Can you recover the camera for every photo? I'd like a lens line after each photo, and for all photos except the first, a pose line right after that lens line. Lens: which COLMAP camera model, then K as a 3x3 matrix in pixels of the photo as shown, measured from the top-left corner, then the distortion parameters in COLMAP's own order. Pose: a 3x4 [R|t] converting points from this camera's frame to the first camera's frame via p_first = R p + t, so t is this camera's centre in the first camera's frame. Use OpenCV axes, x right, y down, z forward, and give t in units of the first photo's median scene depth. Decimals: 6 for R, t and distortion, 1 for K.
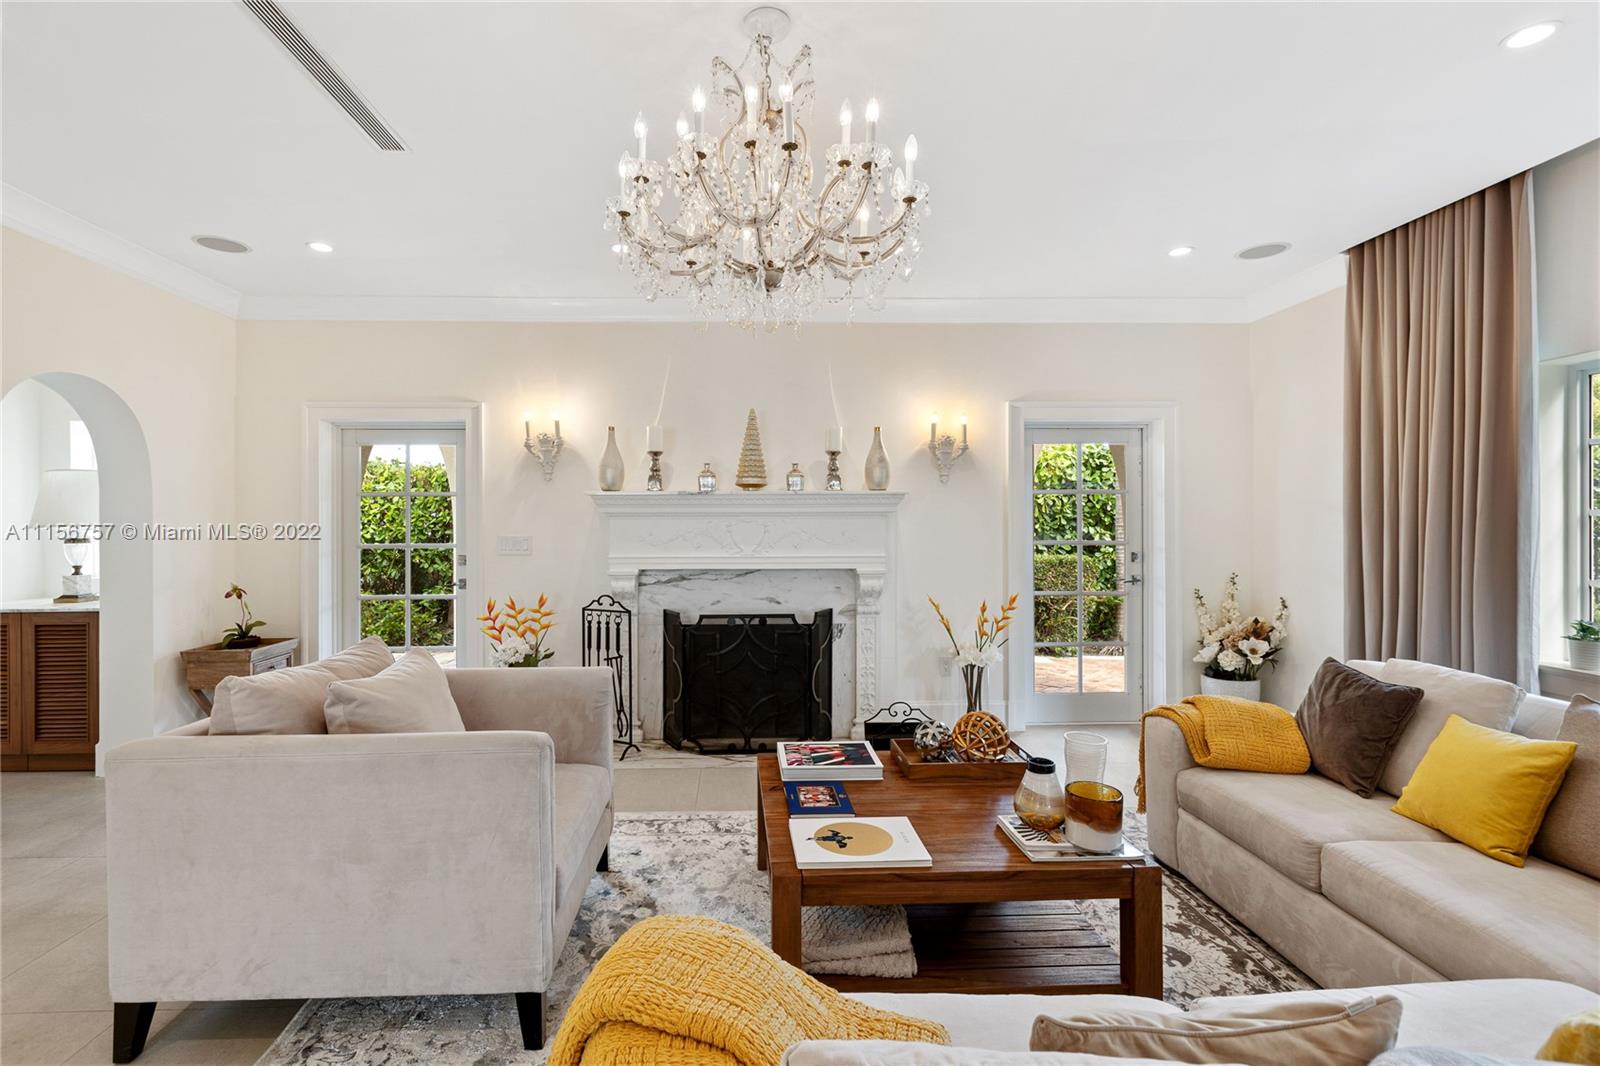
lens RADIAL K [[730.0, 0, 800.0], [0, 730.0, 533.0], [0, 0, 1]] dist [-0.001742, 0.000125]
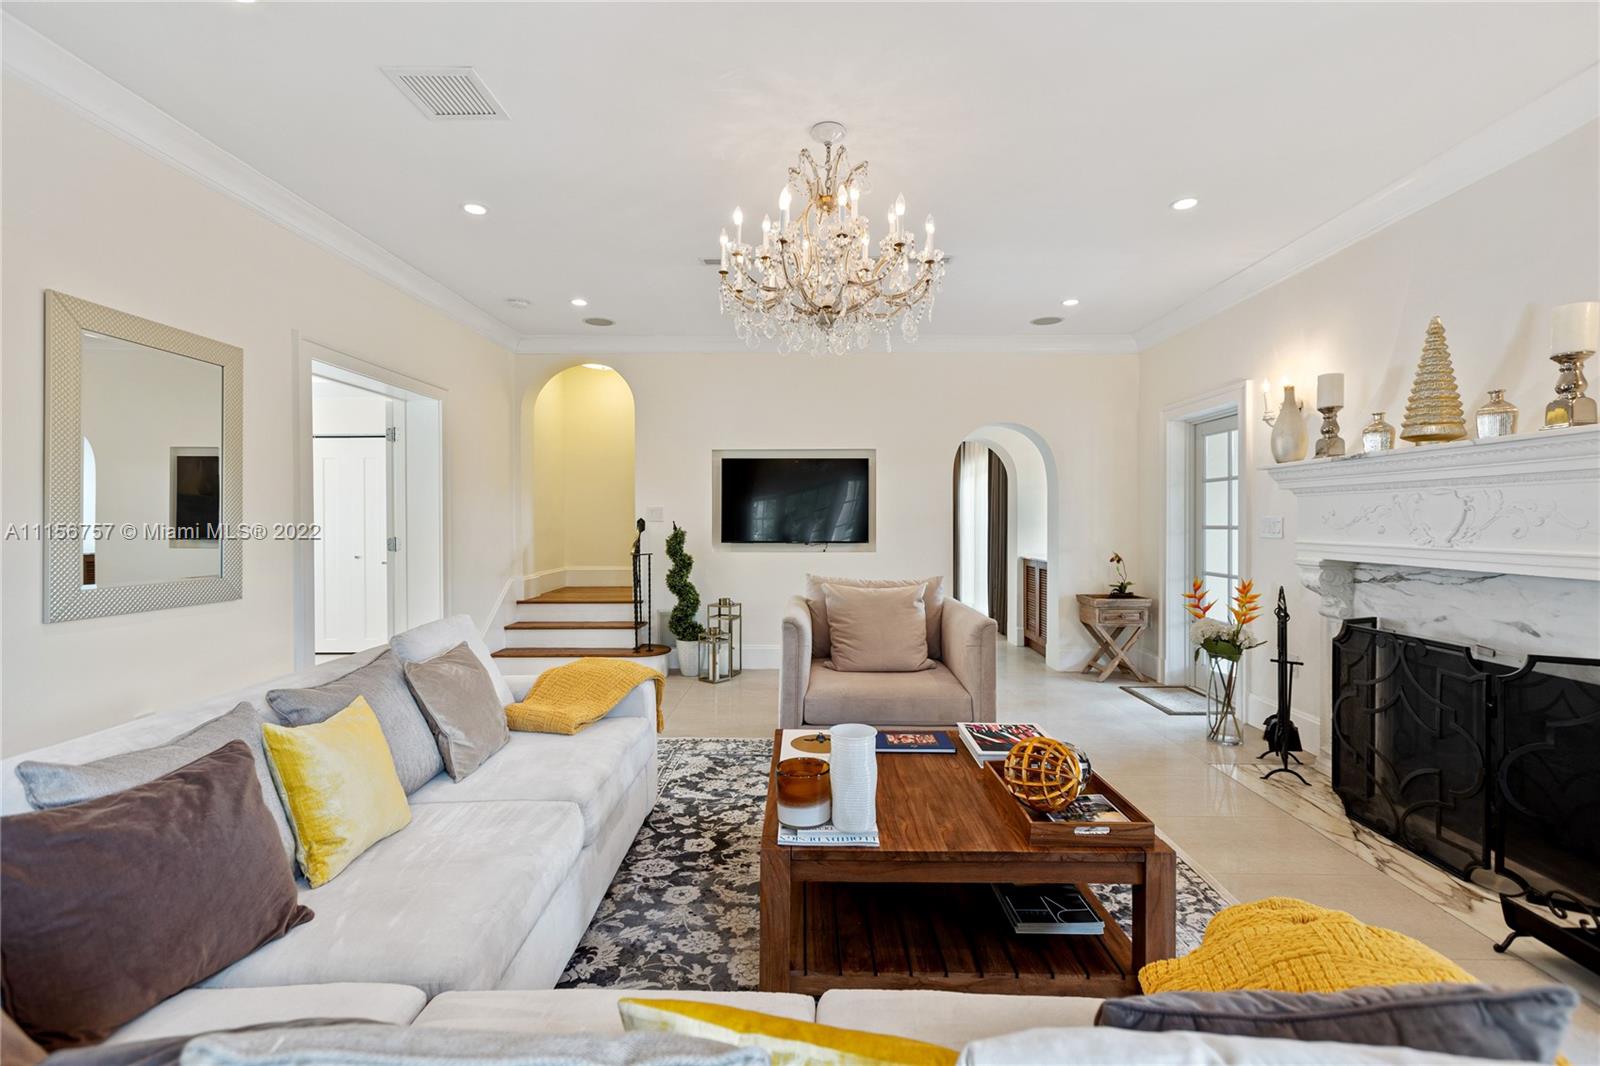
lens RADIAL K [[730.0, 0, 800.0], [0, 730.0, 533.0], [0, 0, 1]] dist [-0.001742, 0.000125]
pose [[-0.071294, 0.021260, -0.997229, 0.606150], [-0.005043, 0.999752, 0.021675, 0.007146], [0.997443, 0.006574, -0.071170, 0.492180]]
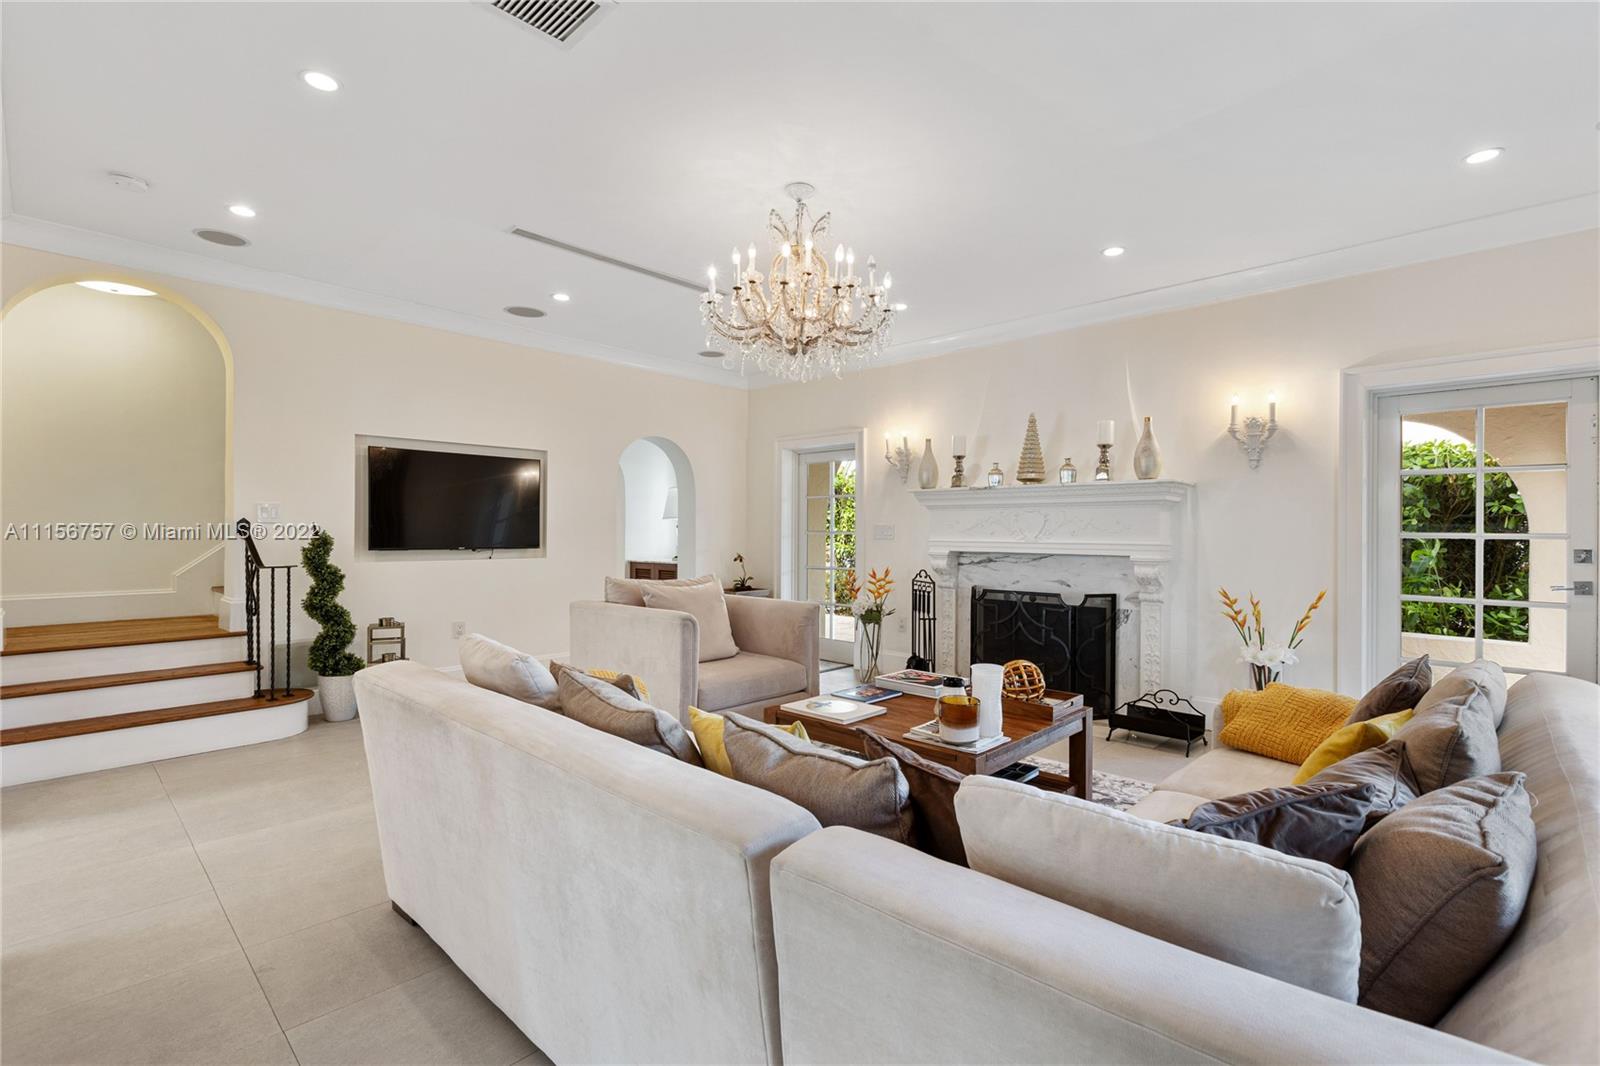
lens RADIAL K [[746.1, 0, 804.4], [0, 746.1, 535.4], [0, 0, 1]] dist [-0.001541, 0.000484]
pose [[0.698643, 0.010471, -0.715394, 0.519441], [-0.011566, 0.999928, 0.003340, 0.021724], [0.715377, 0.005941, 0.698714, -0.070820]]
